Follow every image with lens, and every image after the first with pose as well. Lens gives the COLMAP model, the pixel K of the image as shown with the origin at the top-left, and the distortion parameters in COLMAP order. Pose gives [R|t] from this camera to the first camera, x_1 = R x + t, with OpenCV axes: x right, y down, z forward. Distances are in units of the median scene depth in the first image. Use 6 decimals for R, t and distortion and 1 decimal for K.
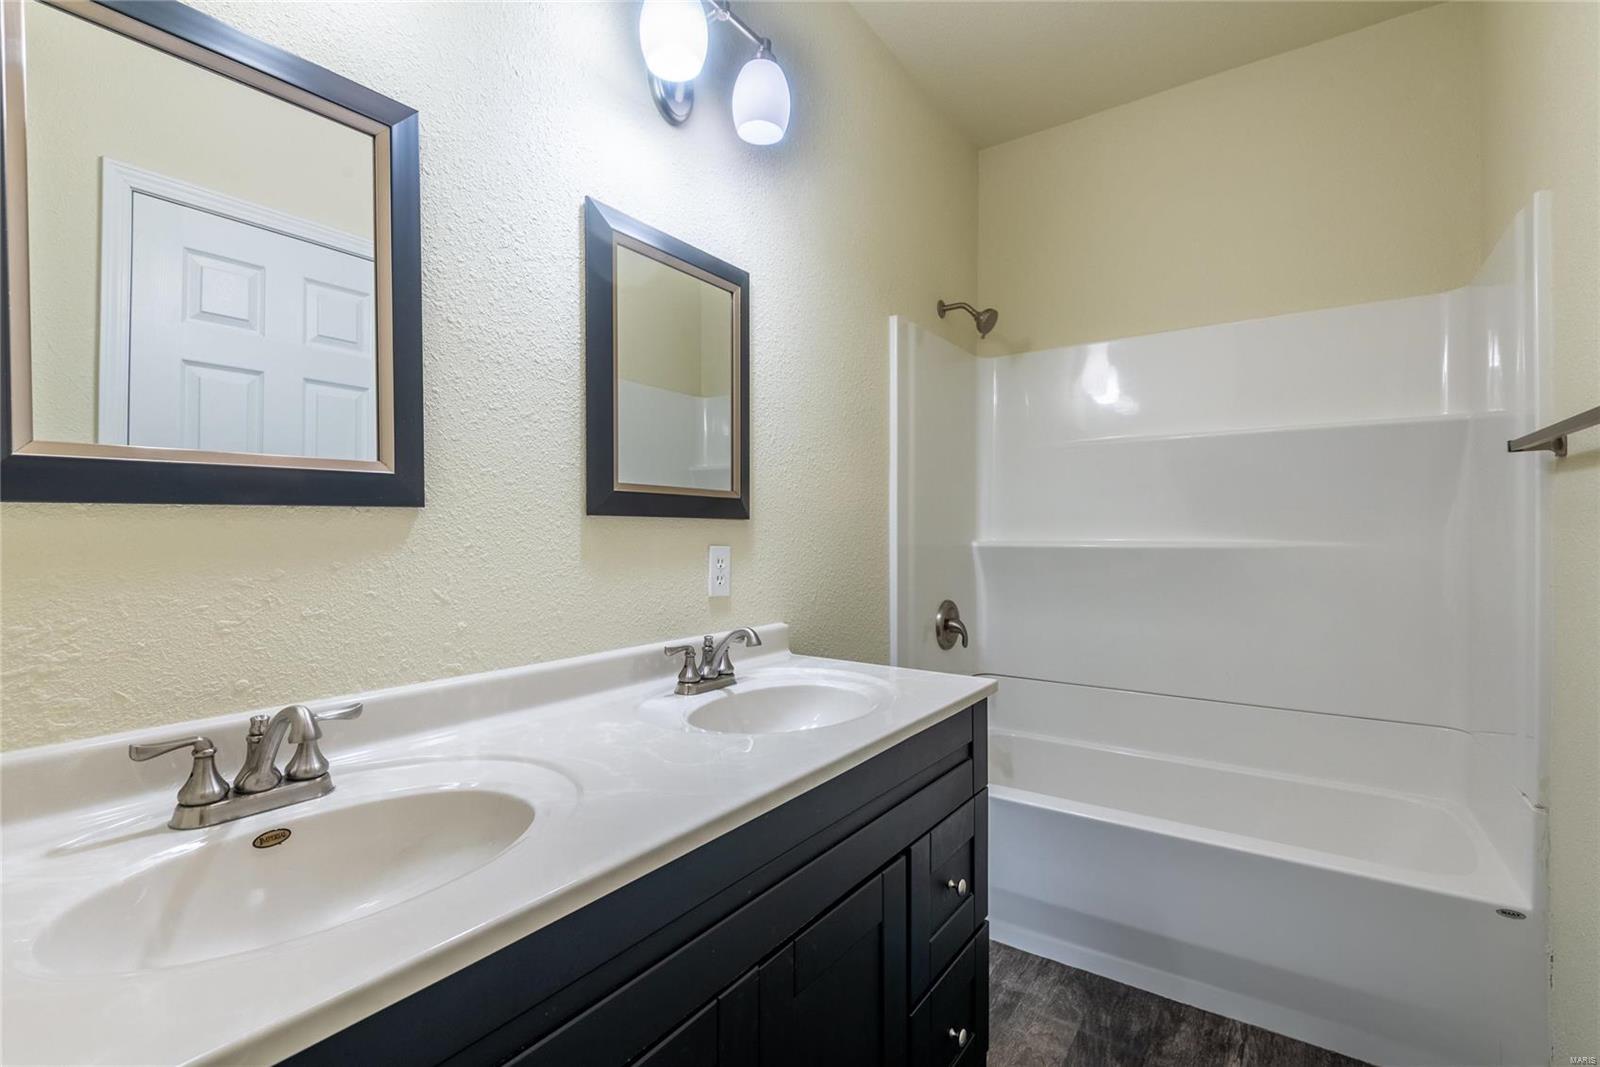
lens RADIAL K [[728.0, 0, 800.0], [0, 728.0, 533.5], [0, 0, 1]] dist [0.039385, -0.021685]
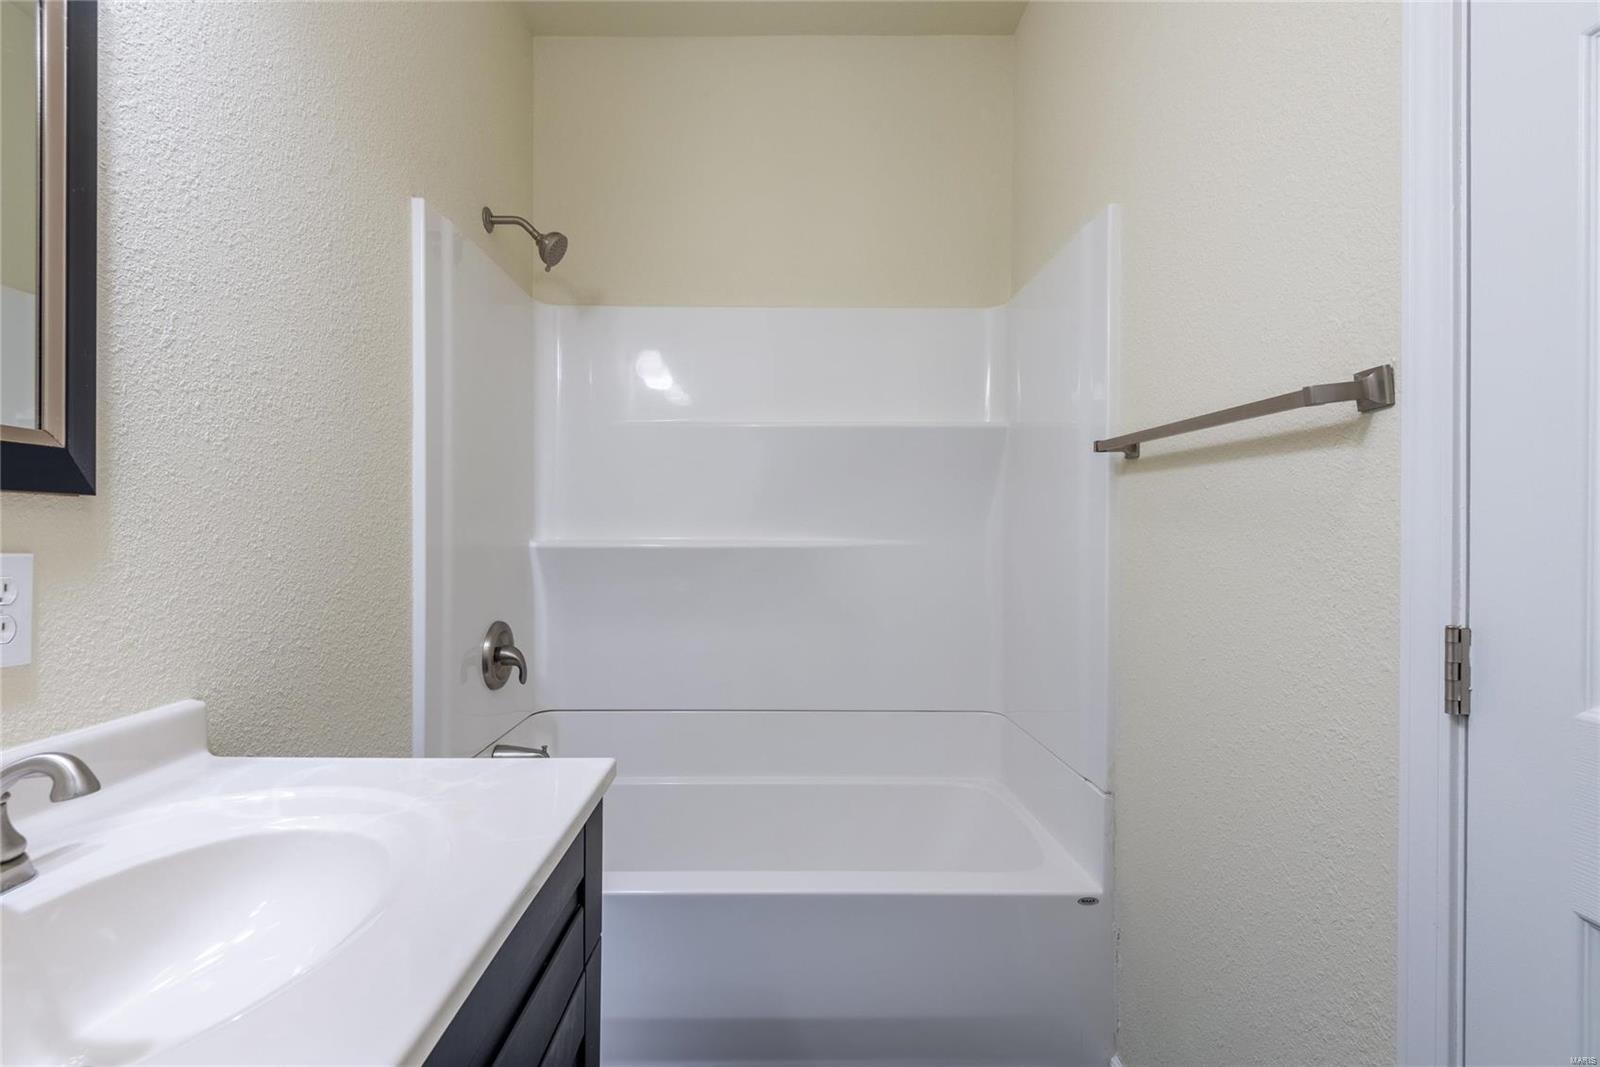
lens RADIAL K [[736.7, 0, 786.2], [0, 736.7, 538.6], [0, 0, 1]] dist [0.017136, -0.012168]
pose [[0.818807, -0.000521, 0.574068, 0.021454], [-0.004507, 0.999963, 0.007337, 0.003113], [-0.574051, -0.008595, 0.818774, 0.345891]]
